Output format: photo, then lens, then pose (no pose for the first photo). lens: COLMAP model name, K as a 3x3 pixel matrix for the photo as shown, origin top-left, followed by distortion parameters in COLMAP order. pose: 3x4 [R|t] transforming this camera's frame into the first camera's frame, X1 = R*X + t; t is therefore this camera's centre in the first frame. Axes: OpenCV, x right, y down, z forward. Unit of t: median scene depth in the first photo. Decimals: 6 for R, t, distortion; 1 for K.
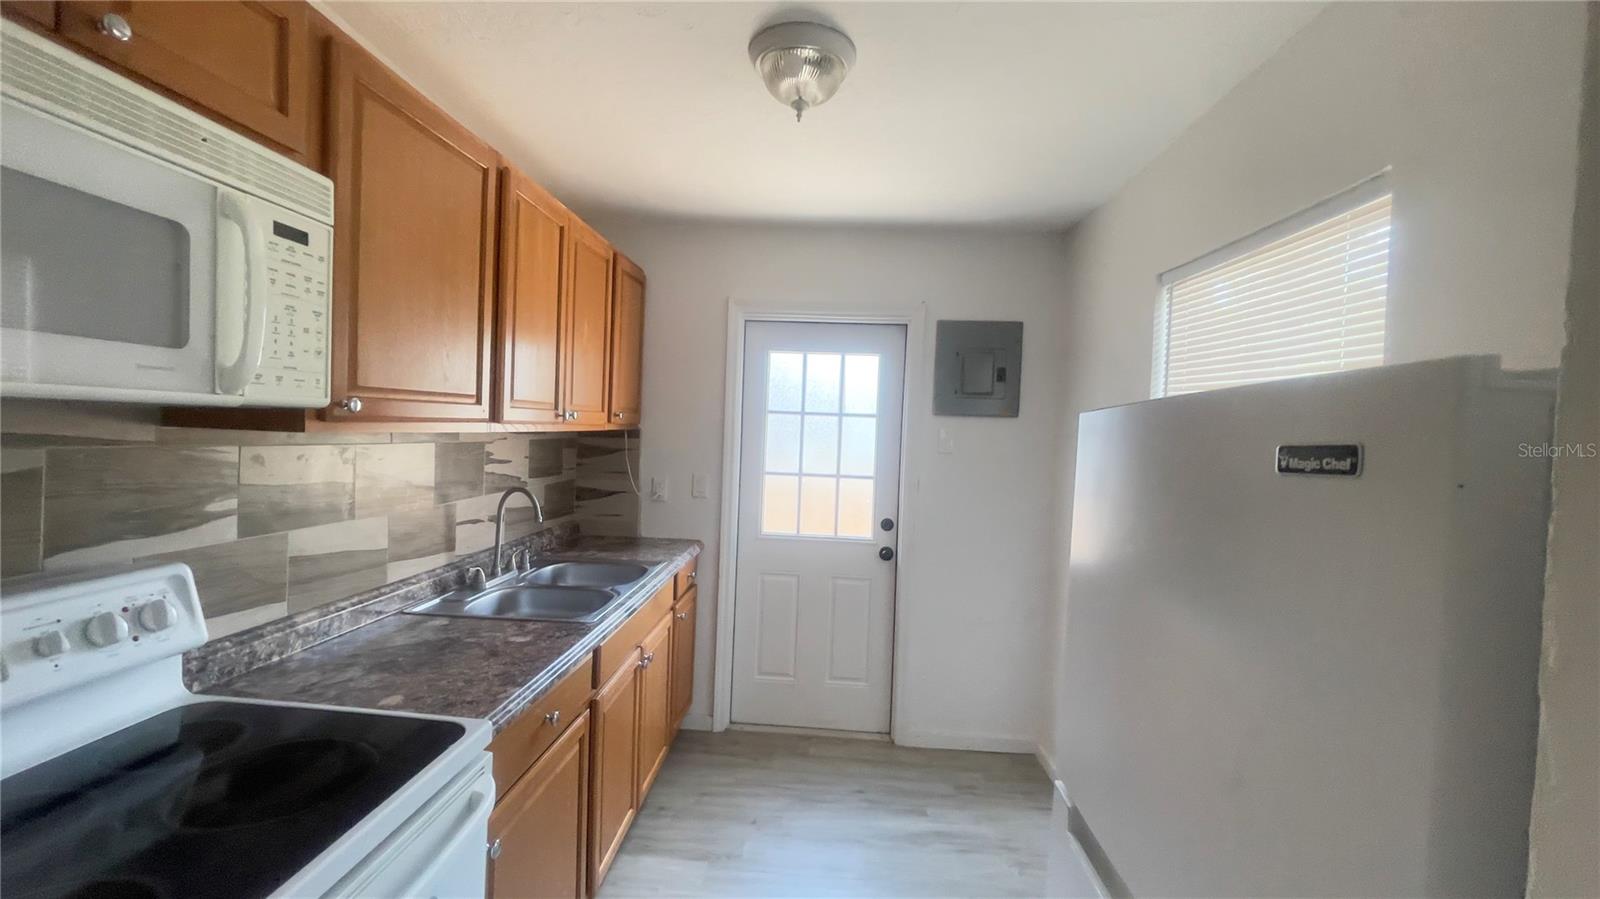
lens RADIAL K [[650.3, 0, 788.8], [0, 650.3, 445.4], [0, 0, 1]] dist [-0.000392, 0.000526]
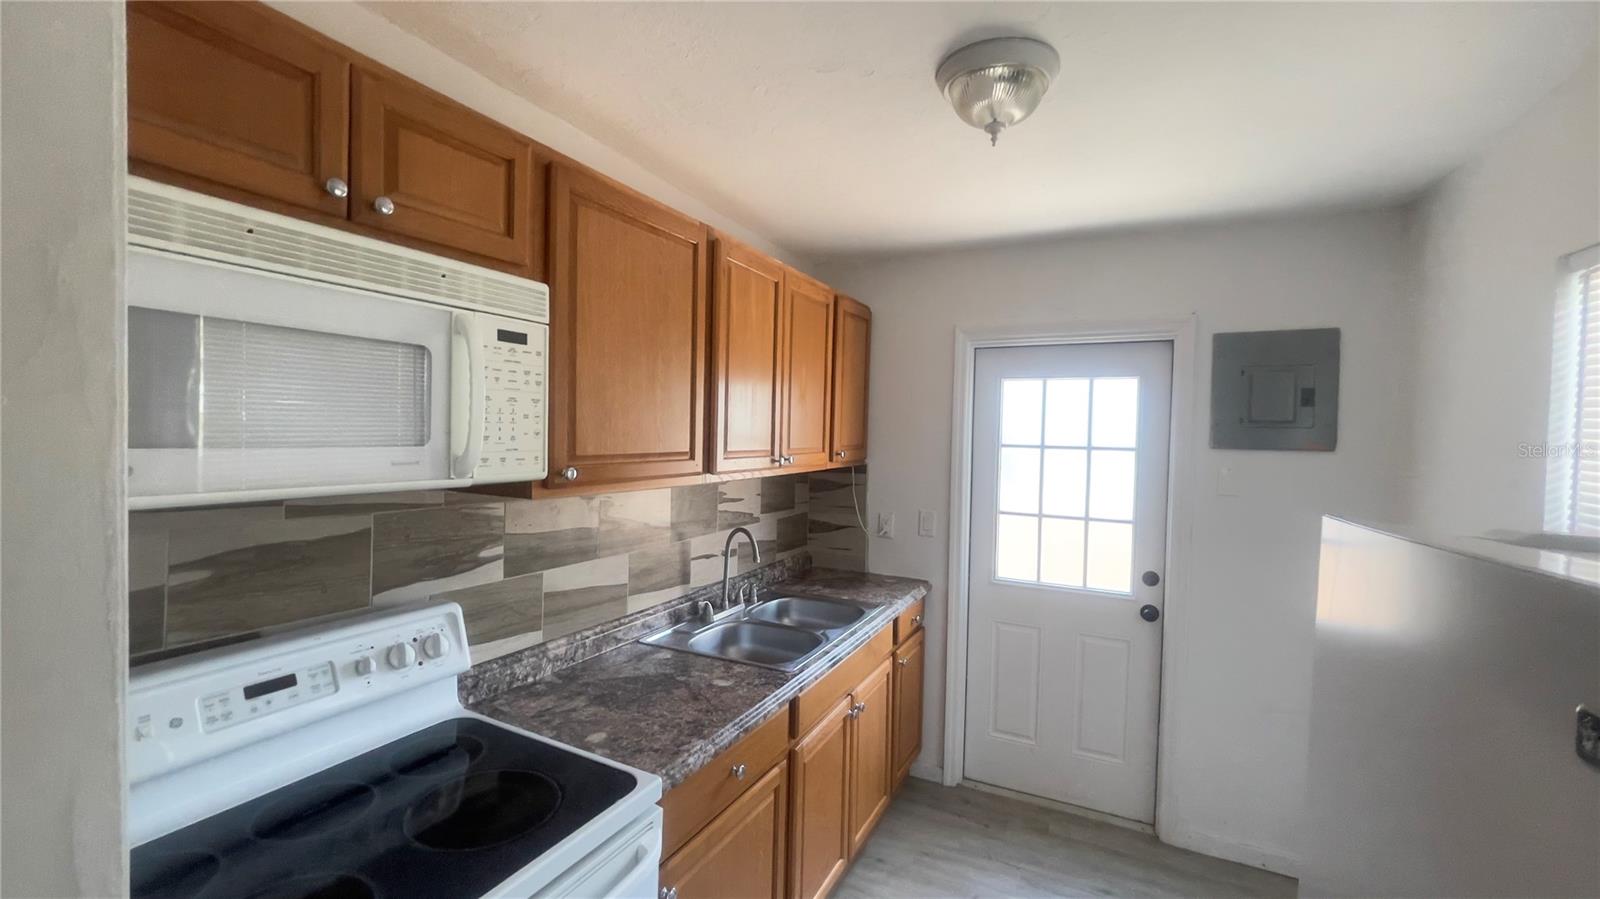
lens RADIAL K [[650.3, 0, 795.6], [0, 650.3, 448.3], [0, 0, 1]] dist [-0.000392, 0.000526]
pose [[0.921521, -0.009678, -0.388208, 0.085186], [0.003233, 0.999846, -0.017254, -0.049864], [0.388315, 0.014645, 0.921410, 0.053546]]
